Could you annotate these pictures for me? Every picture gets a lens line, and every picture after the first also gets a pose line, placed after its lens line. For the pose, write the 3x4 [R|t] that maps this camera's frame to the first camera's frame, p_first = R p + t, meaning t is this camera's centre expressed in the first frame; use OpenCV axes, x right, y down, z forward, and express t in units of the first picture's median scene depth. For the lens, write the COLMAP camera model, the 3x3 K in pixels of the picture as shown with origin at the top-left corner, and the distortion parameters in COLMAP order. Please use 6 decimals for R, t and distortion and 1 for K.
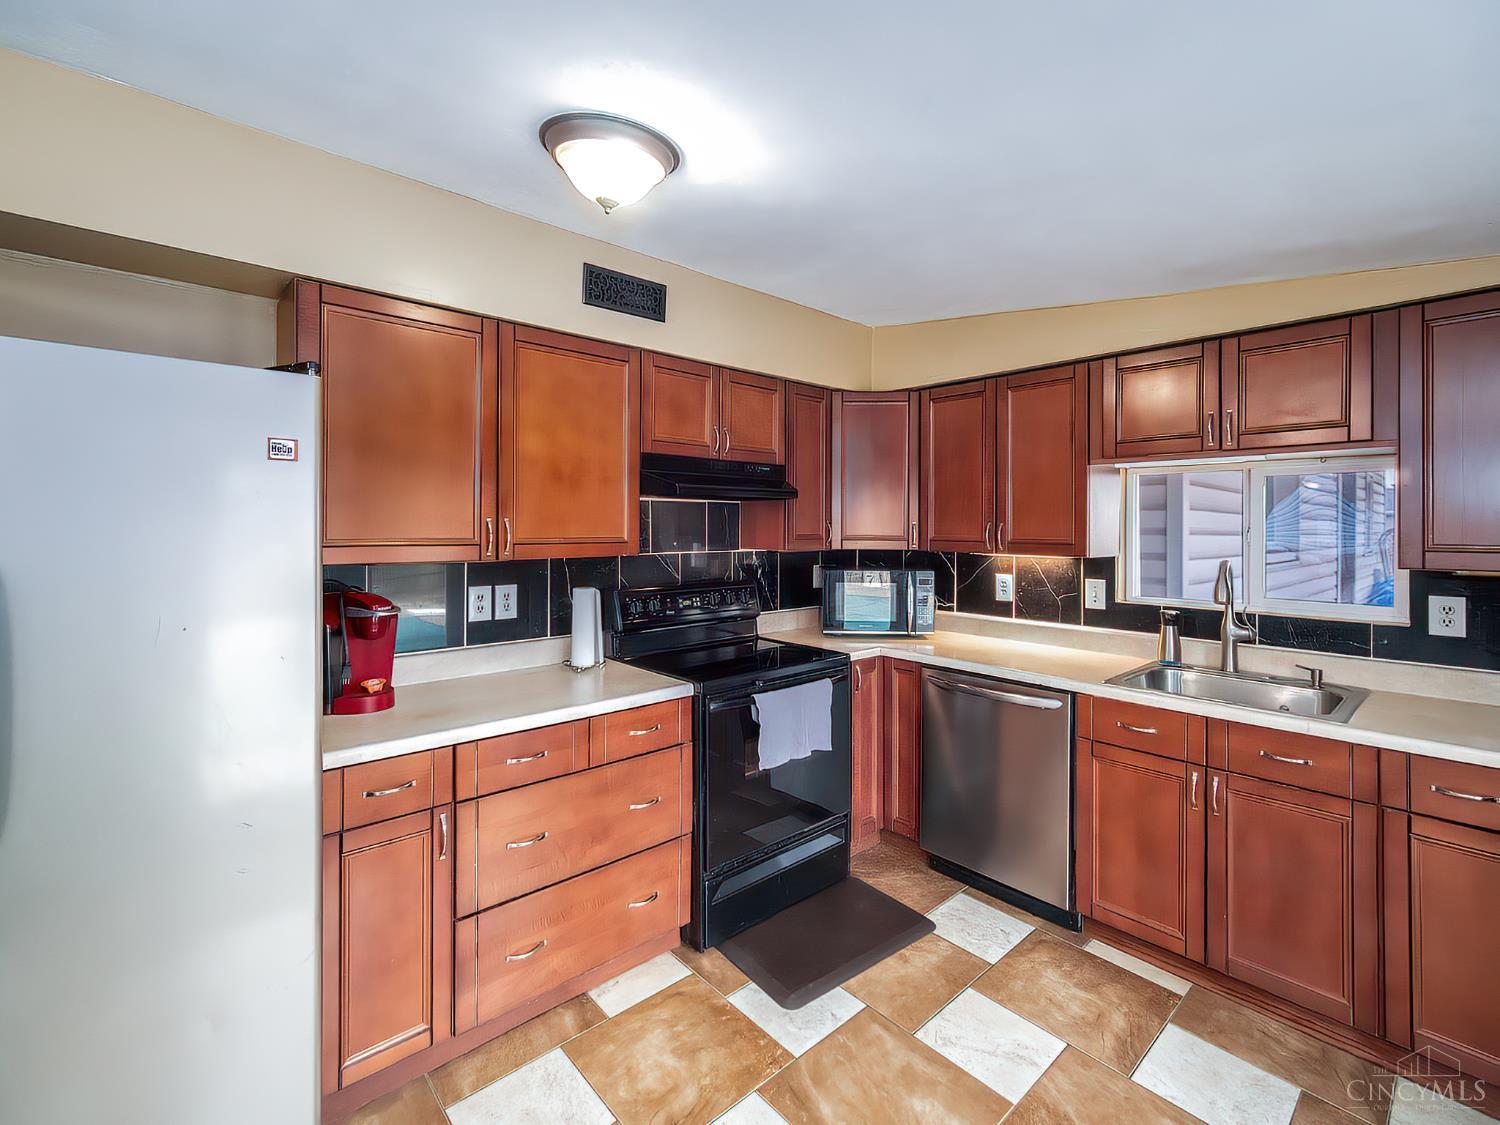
lens RADIAL K [[677.9, 0, 726.1], [0, 677.9, 526.9], [0, 0, 1]] dist [0.001116, -0.000172]
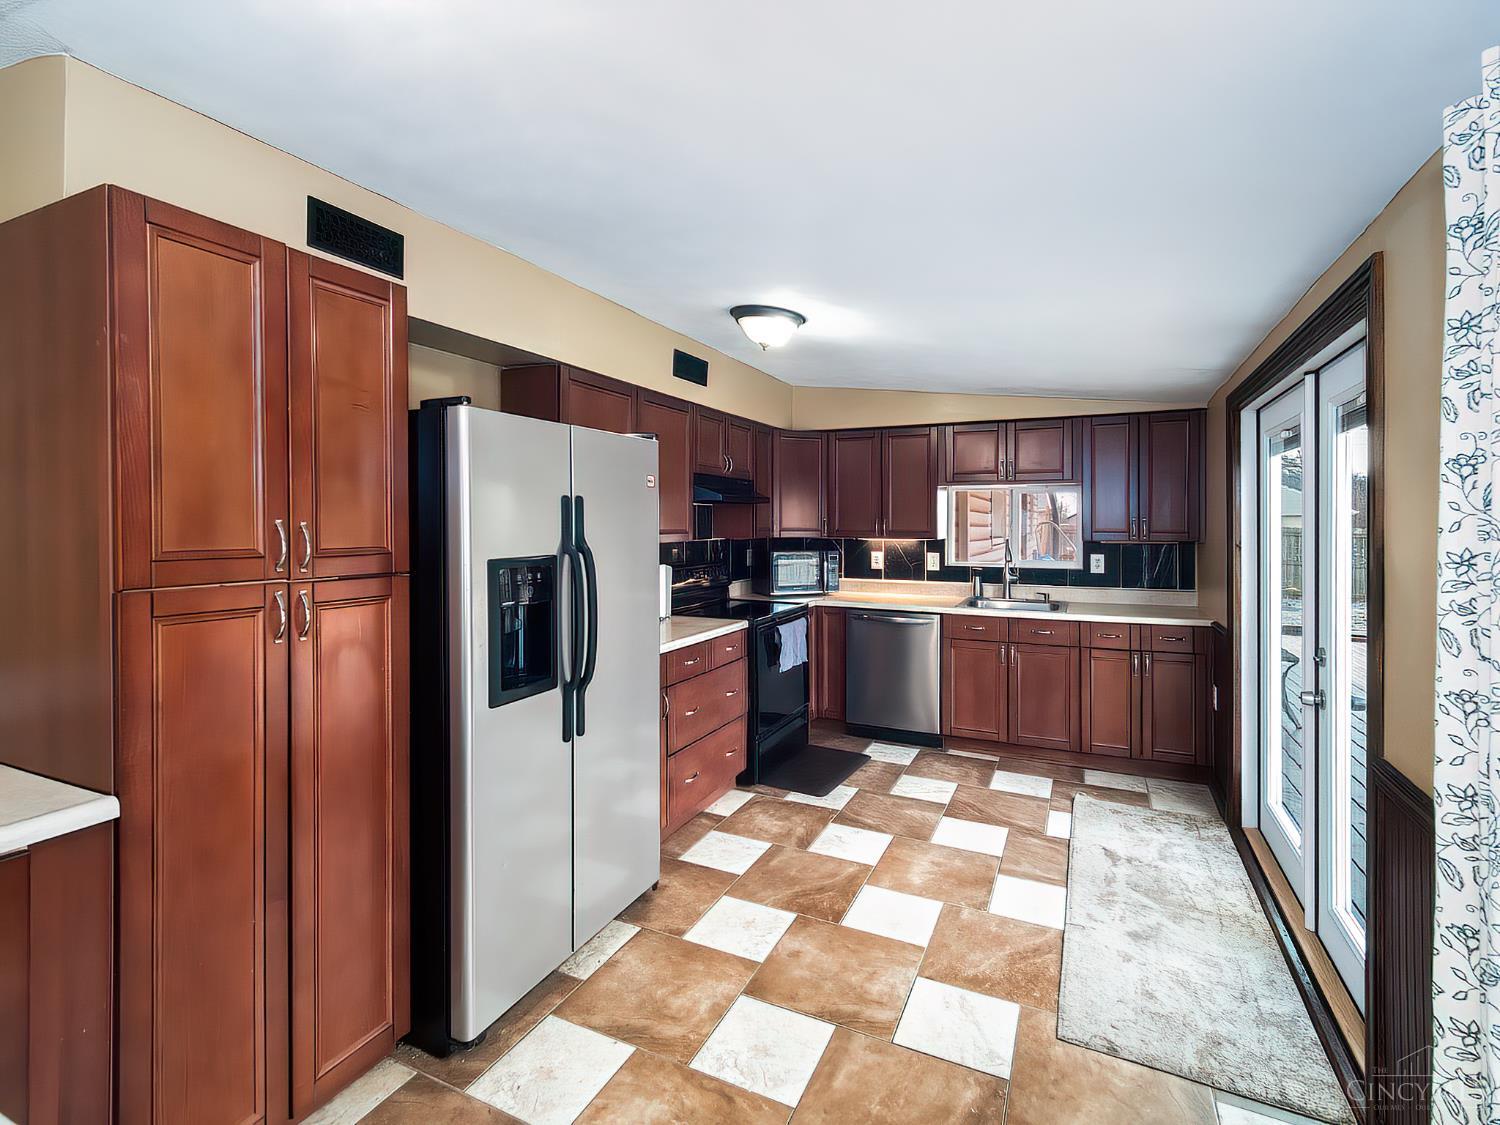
lens RADIAL K [[723.4, 0, 708.8], [0, 723.4, 528.5], [0, 0, 1]] dist [-0.002200, -0.001008]
pose [[0.931155, -0.006933, 0.364559, -0.739600], [0.003421, 0.999941, 0.010277, -0.003810], [-0.364609, -0.008323, 0.931124, -0.546454]]
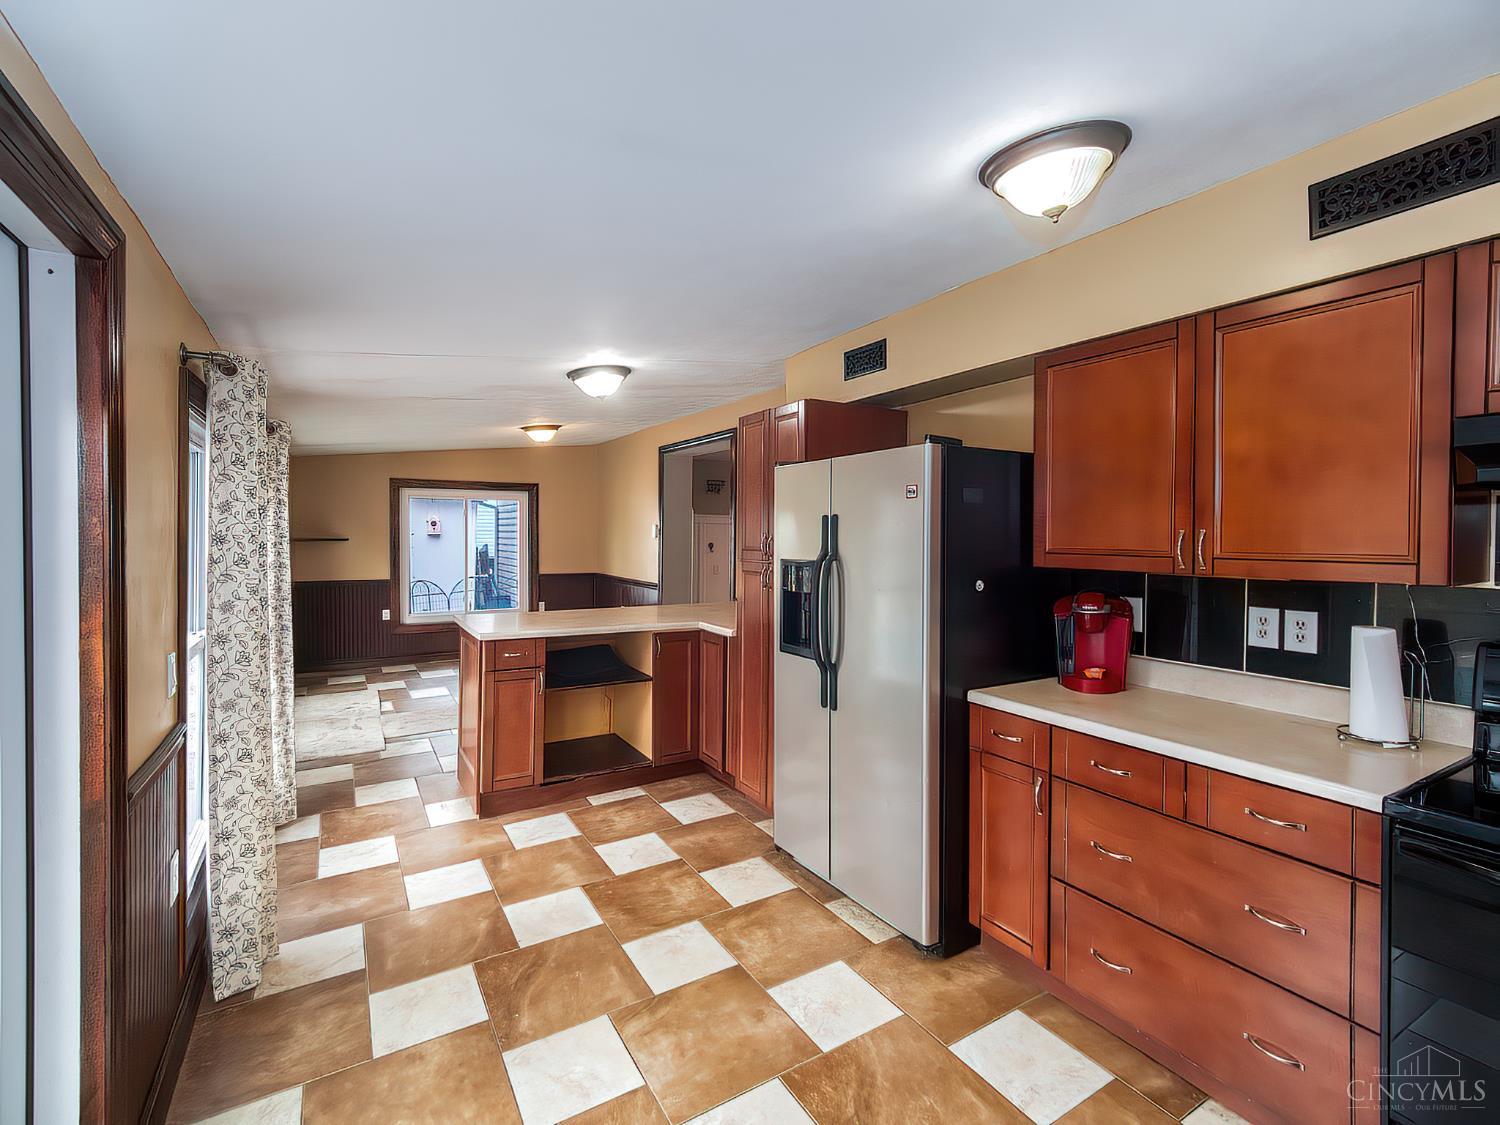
lens RADIAL K [[677.9, 0, 760.5], [0, 677.9, 545.8], [0, 0, 1]] dist [0.001116, -0.000172]
pose [[-0.160333, 0.013931, -0.986965, 0.632737], [-0.004551, 0.999879, 0.014853, -0.001921], [0.987053, 0.006873, -0.160250, 0.529416]]
